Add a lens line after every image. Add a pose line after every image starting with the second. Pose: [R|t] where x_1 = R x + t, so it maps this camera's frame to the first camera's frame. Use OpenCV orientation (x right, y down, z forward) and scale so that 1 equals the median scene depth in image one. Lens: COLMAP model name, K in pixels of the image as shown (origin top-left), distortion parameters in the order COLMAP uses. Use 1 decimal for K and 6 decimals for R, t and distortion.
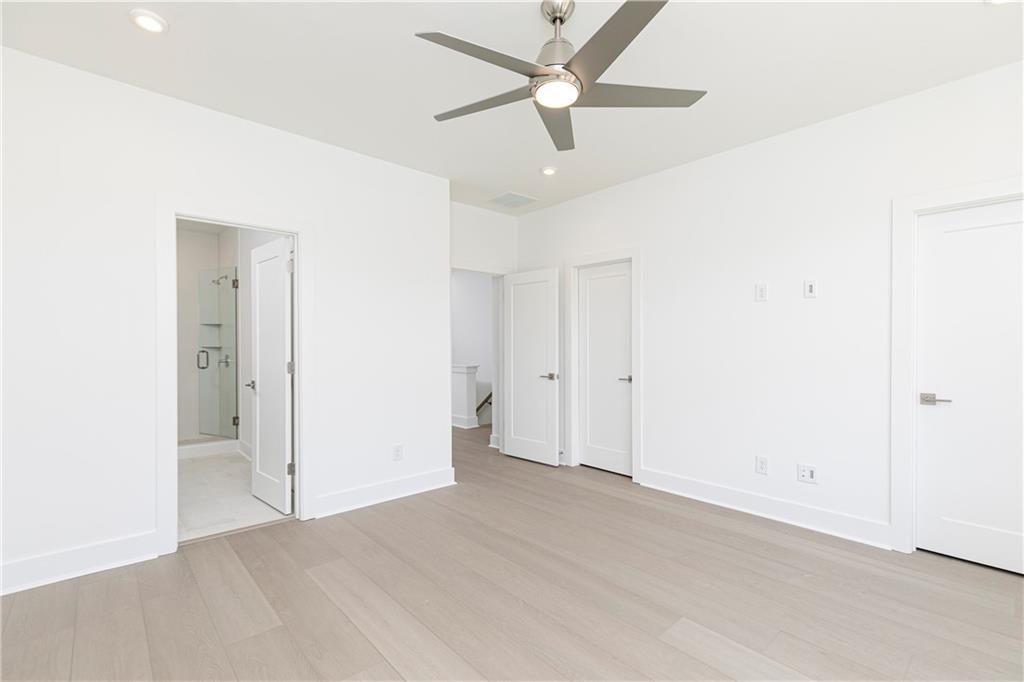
lens RADIAL K [[461.9, 0, 516.2], [0, 461.9, 342.6], [0, 0, 1]] dist [0.003931, -0.000698]
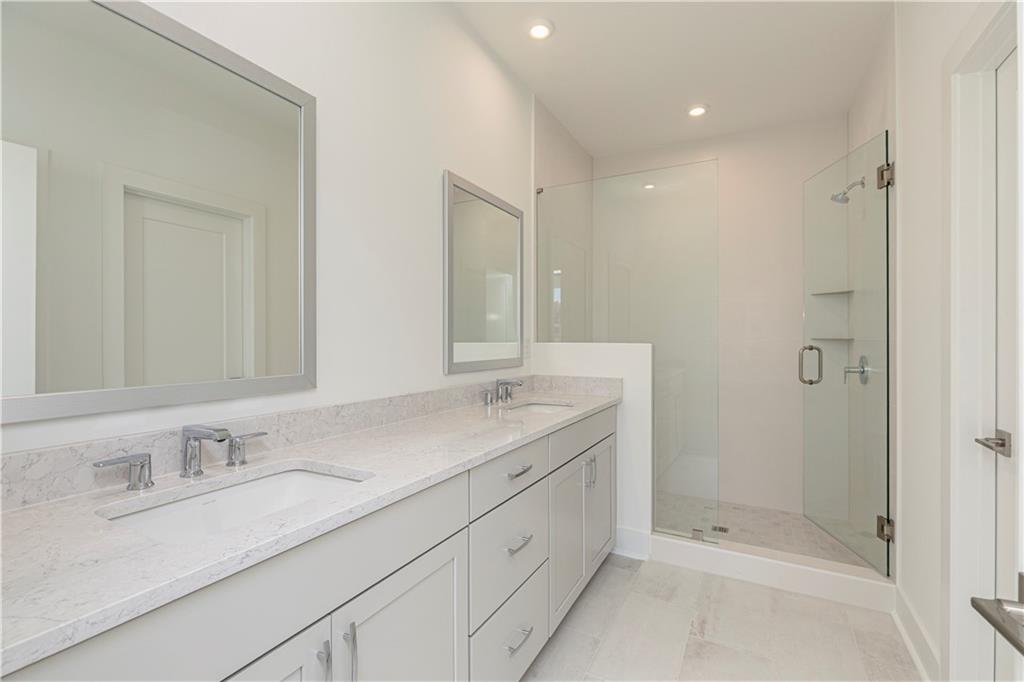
lens RADIAL K [[461.9, 0, 516.1], [0, 461.9, 343.6], [0, 0, 1]] dist [0.003931, -0.000698]
pose [[0.345603, 0.001963, -0.938379, -0.326837], [-0.004939, 0.999988, 0.000273, 0.015844], [0.938368, 0.004540, 0.345608, 0.537780]]
